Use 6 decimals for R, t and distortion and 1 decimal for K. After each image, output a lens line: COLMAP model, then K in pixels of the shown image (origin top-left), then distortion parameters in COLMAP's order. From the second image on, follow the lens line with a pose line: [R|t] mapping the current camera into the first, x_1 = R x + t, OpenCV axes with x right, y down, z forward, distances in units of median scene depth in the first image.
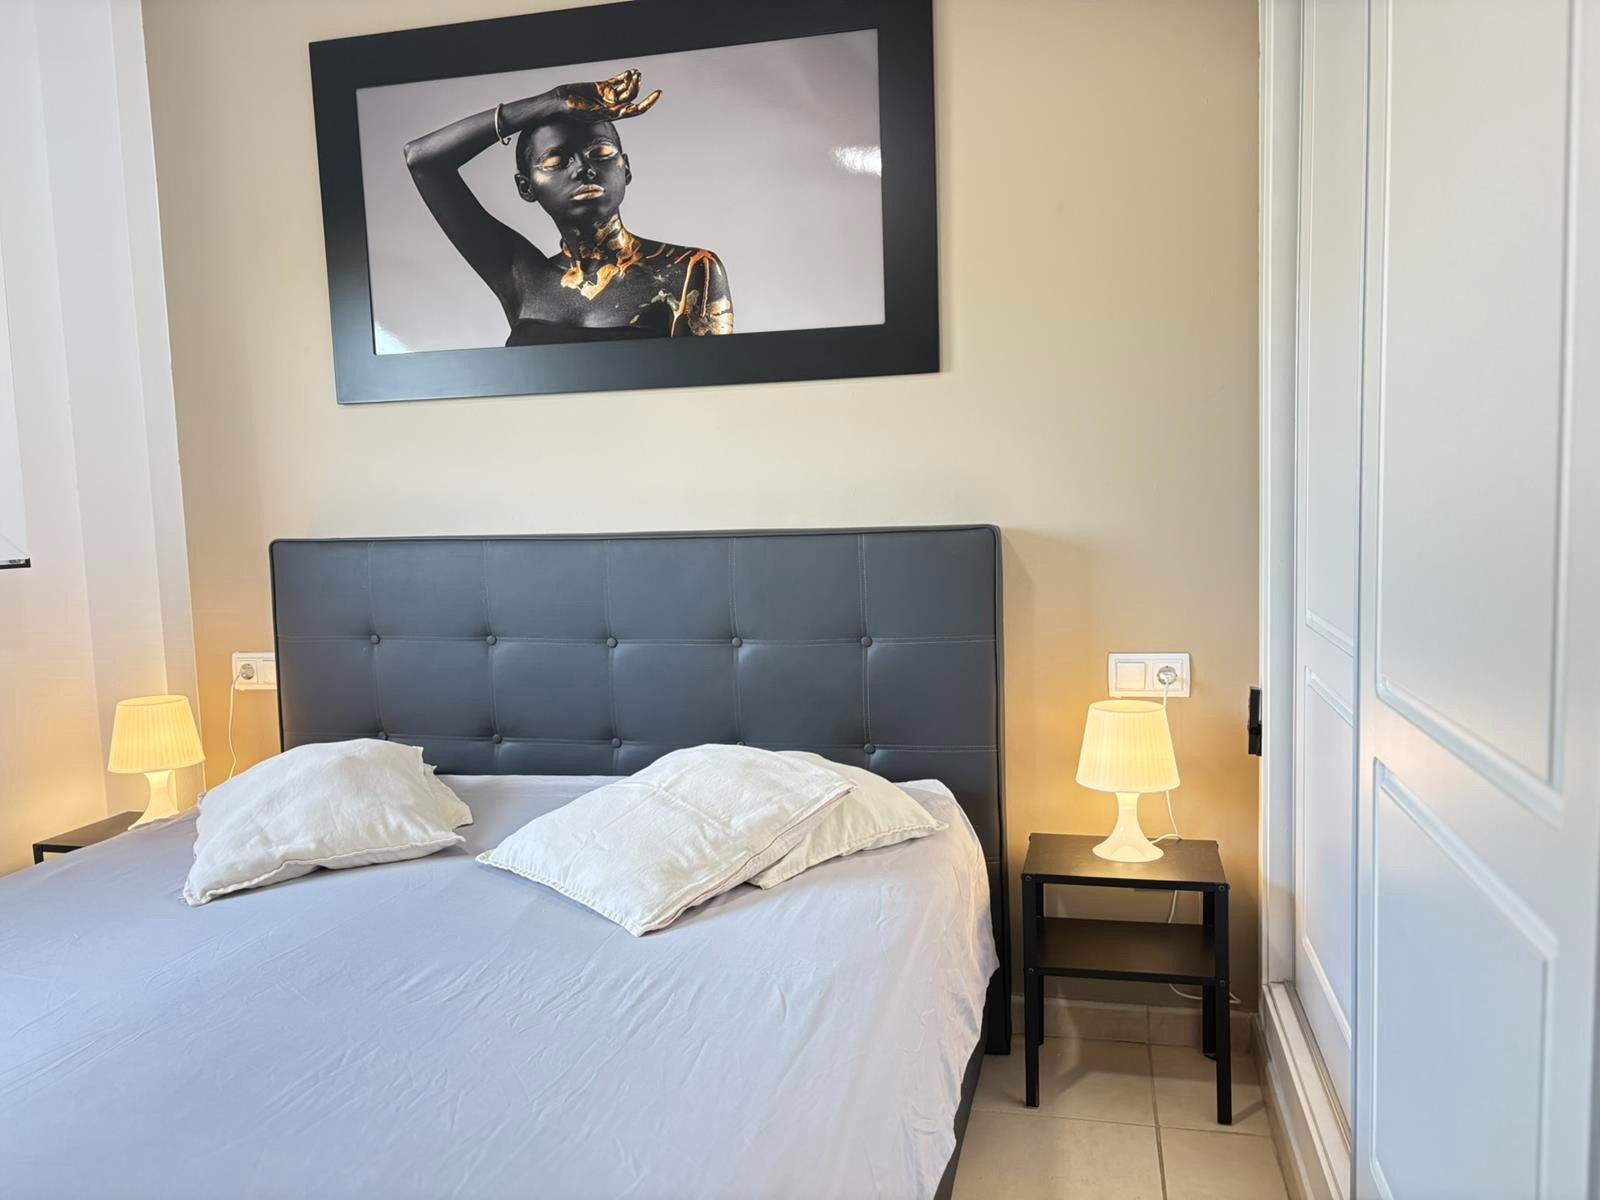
lens RADIAL K [[1205.3, 0, 801.3], [0, 1205.3, 601.2], [0, 0, 1]] dist [0.003151, 0.000976]
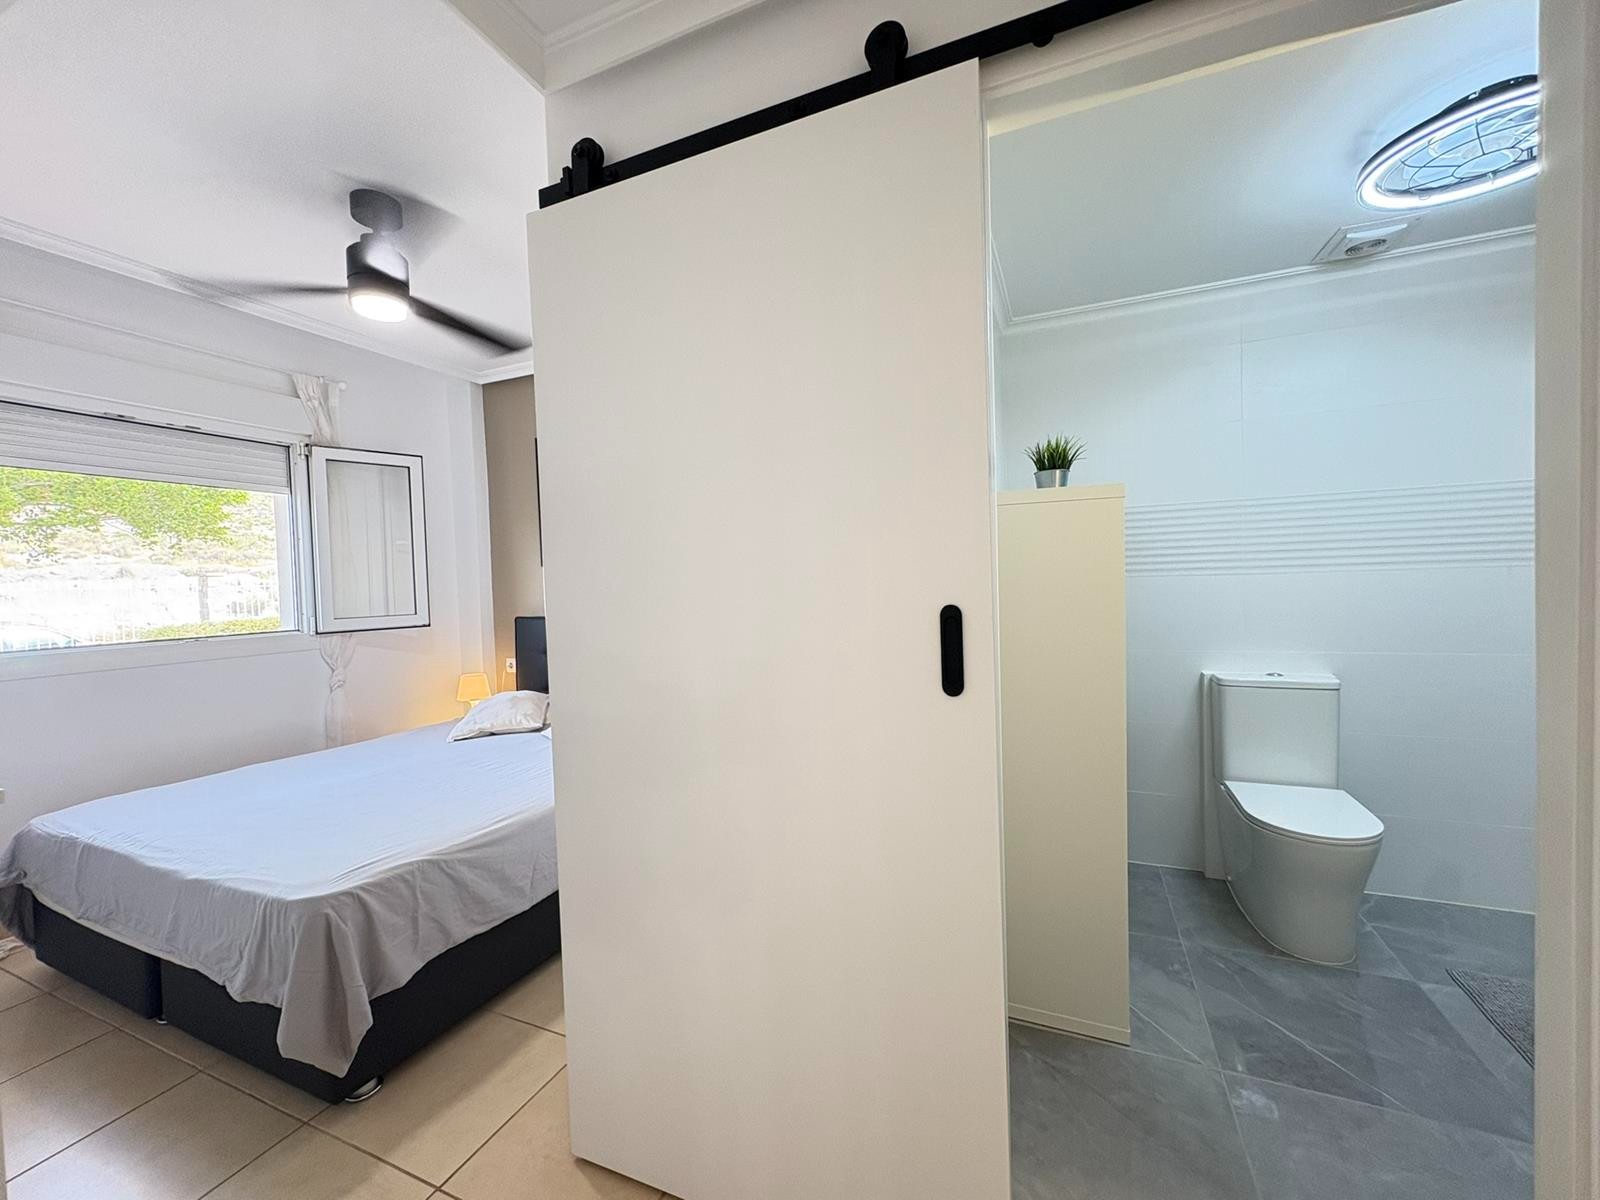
lens RADIAL K [[643.5, 0, 799.3], [0, 643.5, 599.0], [0, 0, 1]] dist [-0.000265, -0.000008]
pose [[0.985541, 0.003664, -0.169400, 0.598724], [-0.012054, 0.998749, -0.048522, -0.040753], [0.169010, 0.049862, 0.984352, -0.441396]]
